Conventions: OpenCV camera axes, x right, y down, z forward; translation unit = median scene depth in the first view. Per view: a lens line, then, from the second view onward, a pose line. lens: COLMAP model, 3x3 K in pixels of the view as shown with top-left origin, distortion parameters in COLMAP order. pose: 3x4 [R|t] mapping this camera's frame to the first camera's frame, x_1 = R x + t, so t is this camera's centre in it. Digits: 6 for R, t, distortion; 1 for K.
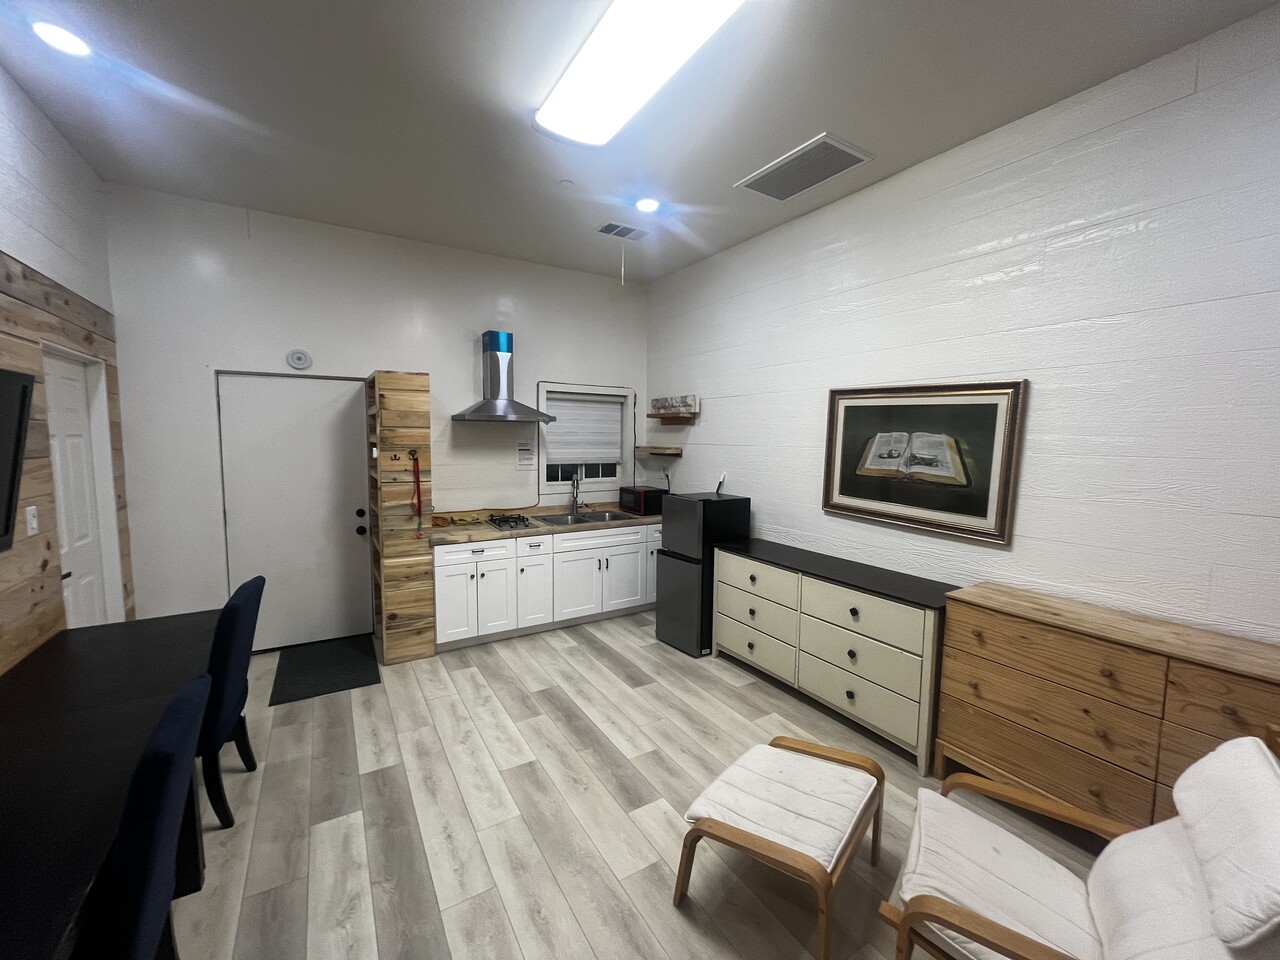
lens RADIAL K [[513.1, 0, 645.6], [0, 513.1, 487.6], [0, 0, 1]] dist [-0.006255, -0.000496]
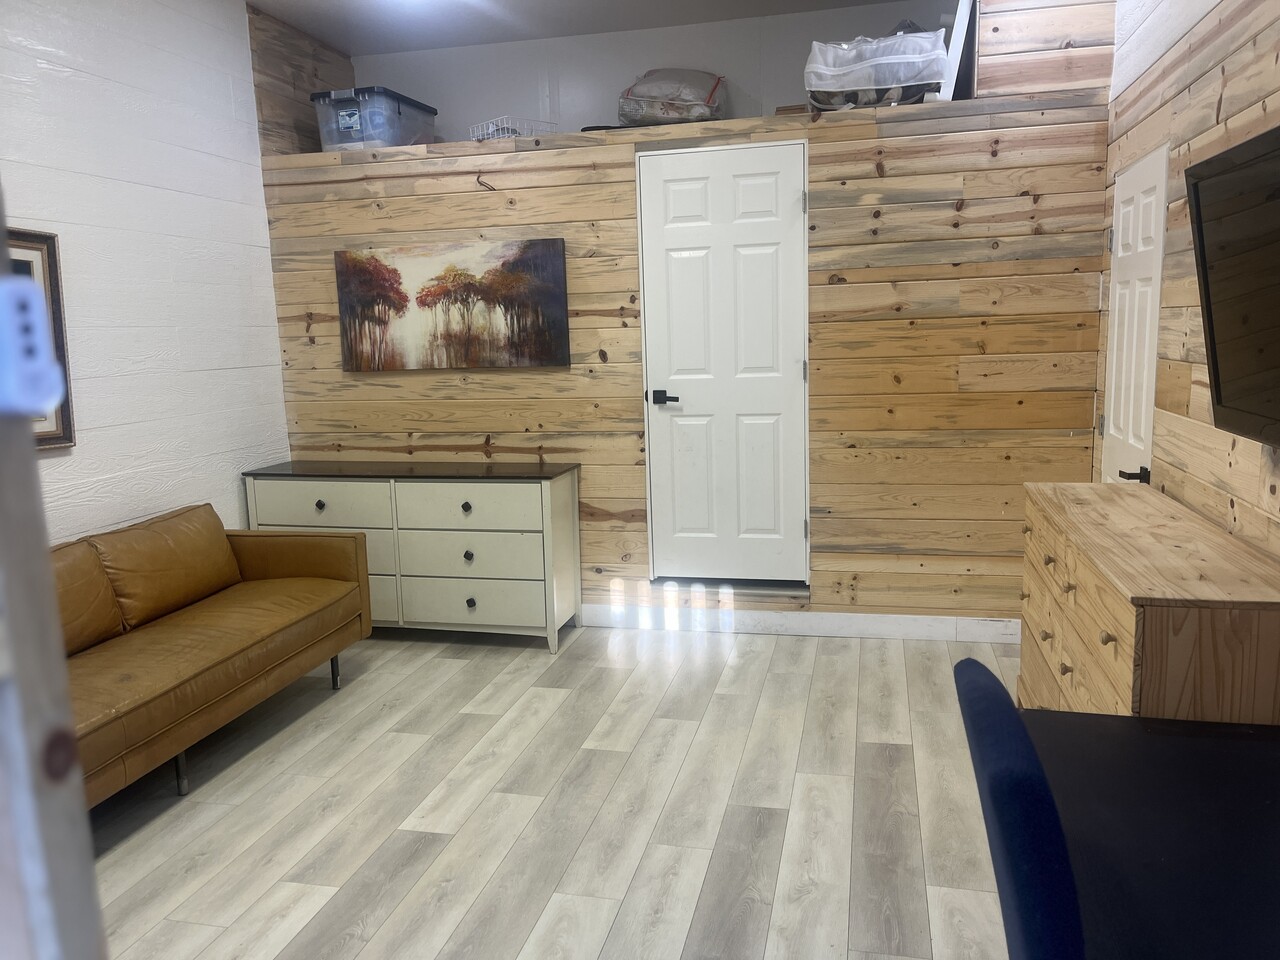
lens RADIAL K [[972.6, 0, 632.5], [0, 972.6, 481.9], [0, 0, 1]] dist [0.048852, -0.028392]
pose [[-0.697938, -0.102709, 0.708755, -1.177202], [0.093464, 0.968135, 0.232335, -0.122683], [-0.710033, 0.228399, -0.666098, 1.717589]]
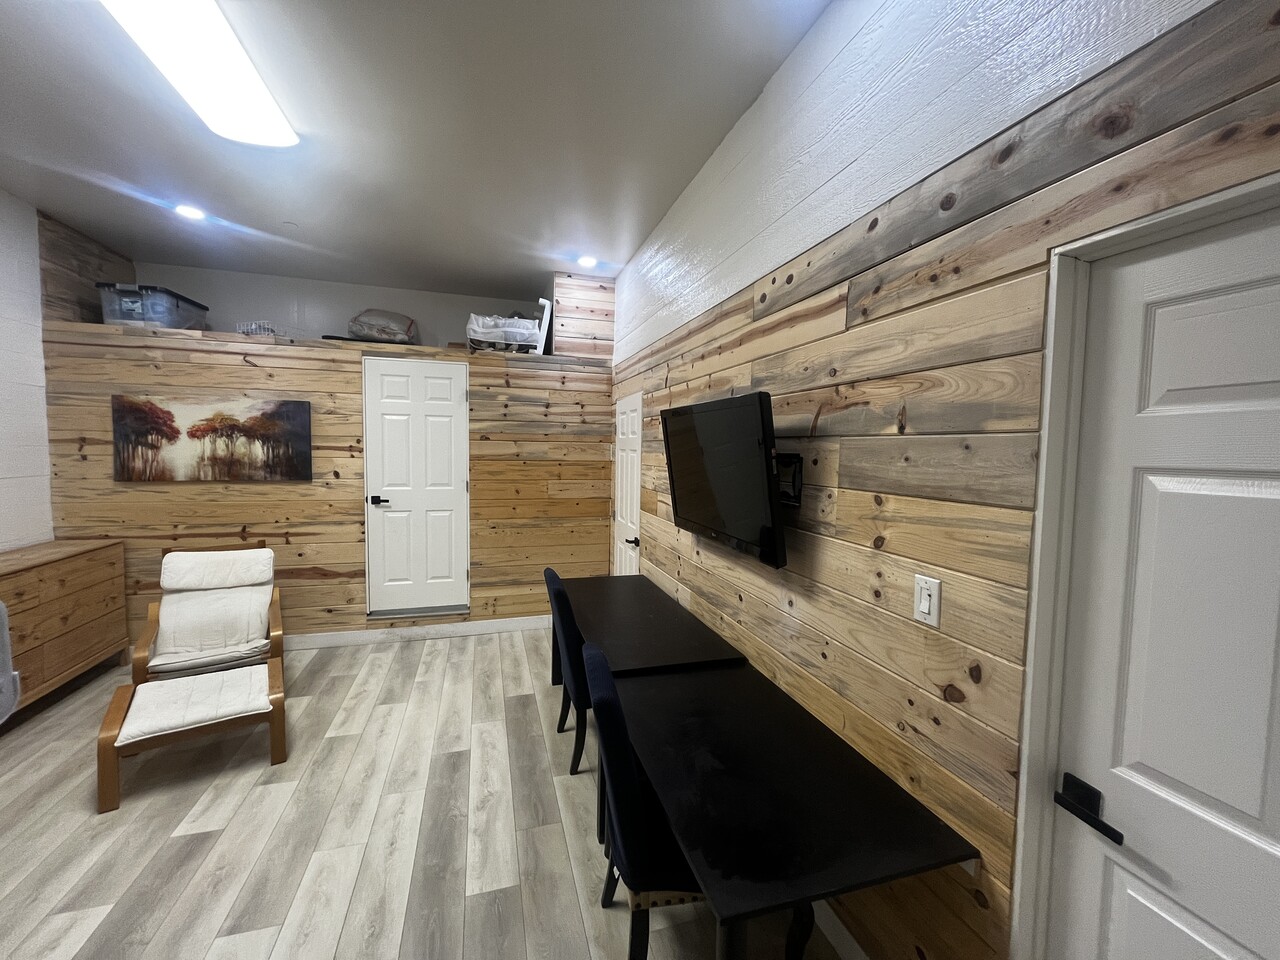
lens RADIAL K [[513.1, 0, 638.2], [0, 513.1, 479.6], [0, 0, 1]] dist [-0.006255, -0.000496]
pose [[-0.964669, -0.045703, 0.259470, -1.075750], [-0.004375, 0.987482, 0.157671, -0.178085], [-0.263428, 0.150965, -0.952793, 1.720093]]
